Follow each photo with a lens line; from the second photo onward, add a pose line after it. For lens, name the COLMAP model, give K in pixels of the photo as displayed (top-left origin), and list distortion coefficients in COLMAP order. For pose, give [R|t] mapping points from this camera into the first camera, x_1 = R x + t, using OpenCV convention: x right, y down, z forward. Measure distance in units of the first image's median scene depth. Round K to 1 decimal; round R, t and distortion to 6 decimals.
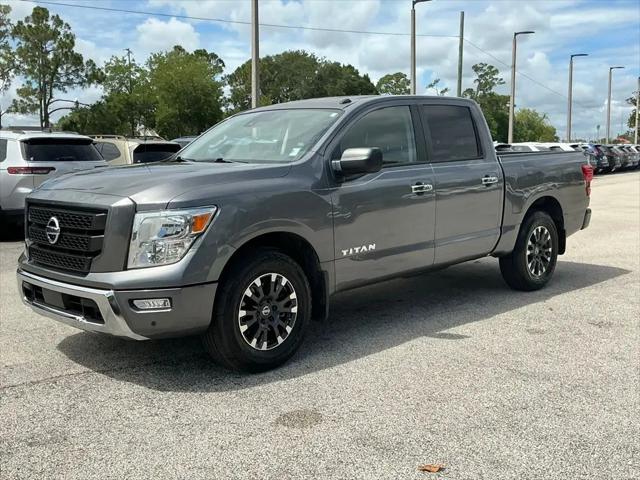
lens RADIAL K [[700.2, 0, 320.0], [0, 700.2, 240.0], [0, 0, 1]] dist [0.159370, -0.369191]
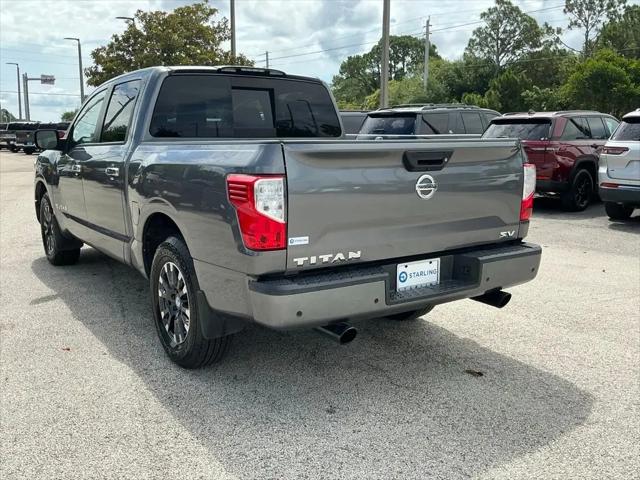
lens RADIAL K [[610.1, 0, 320.0], [0, 610.1, 240.0], [0, 0, 1]] dist [0.121036, -0.255920]
pose [[-0.191827, 0.179202, -0.964930, 0.924576], [-0.120232, 0.971492, 0.204323, -0.188489], [0.974036, 0.155210, -0.164812, 1.410418]]
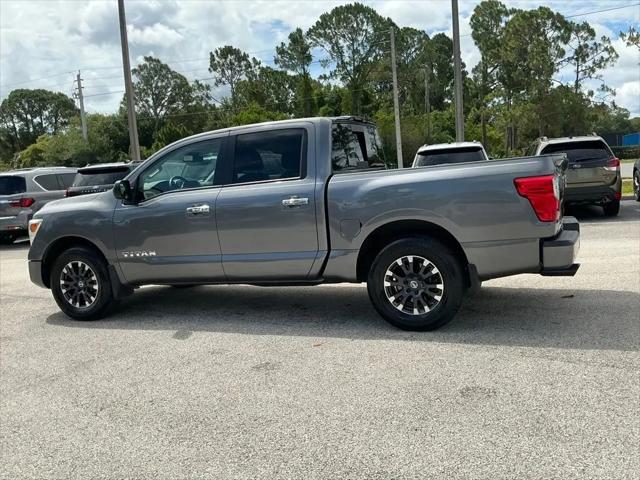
lens RADIAL K [[610.1, 0, 320.0], [0, 610.1, 240.0], [0, 0, 1]] dist [0.121036, -0.255920]
pose [[0.376900, 0.087486, -0.922113, 1.089046], [-0.047074, 0.996052, 0.075260, -0.101459], [0.925057, 0.015042, 0.379530, 0.731789]]
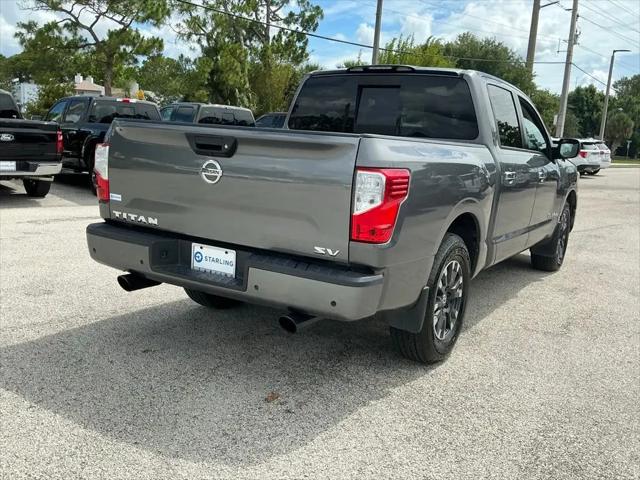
lens RADIAL K [[610.1, 0, 320.0], [0, 610.1, 240.0], [0, 0, 1]] dist [0.121036, -0.255920]
pose [[-0.973482, -0.005571, -0.228694, 0.411297], [-0.074544, 0.952863, 0.294101, -0.243371], [0.216276, 0.303350, -0.928010, 1.940167]]
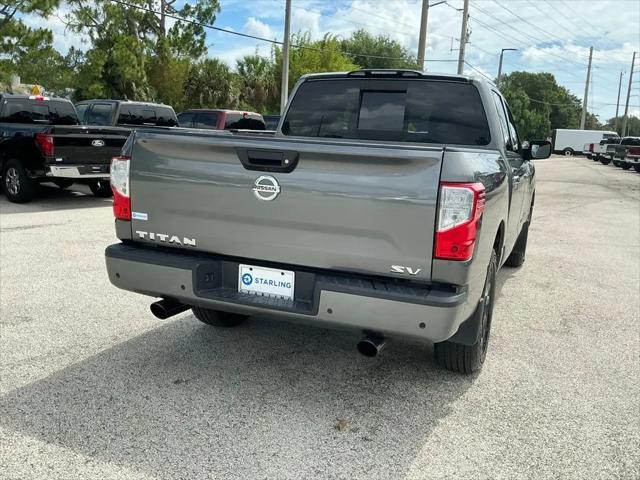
lens RADIAL K [[610.1, 0, 320.0], [0, 610.1, 240.0], [0, 0, 1]] dist [0.121036, -0.255920]
pose [[-0.921530, 0.032110, -0.386976, 0.535631], [-0.087959, 0.953409, 0.288573, -0.242589], [0.378213, 0.299967, -0.875771, 1.869043]]
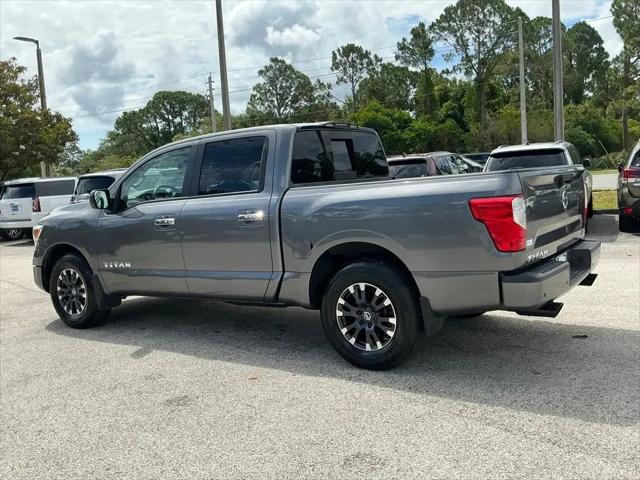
lens RADIAL K [[610.1, 0, 320.0], [0, 610.1, 240.0], [0, 0, 1]] dist [0.121036, -0.255920]
pose [[0.173078, 0.100646, -0.979752, 1.068076], [-0.059178, 0.994031, 0.091659, -0.138337], [0.983129, 0.042116, 0.178000, 0.983522]]
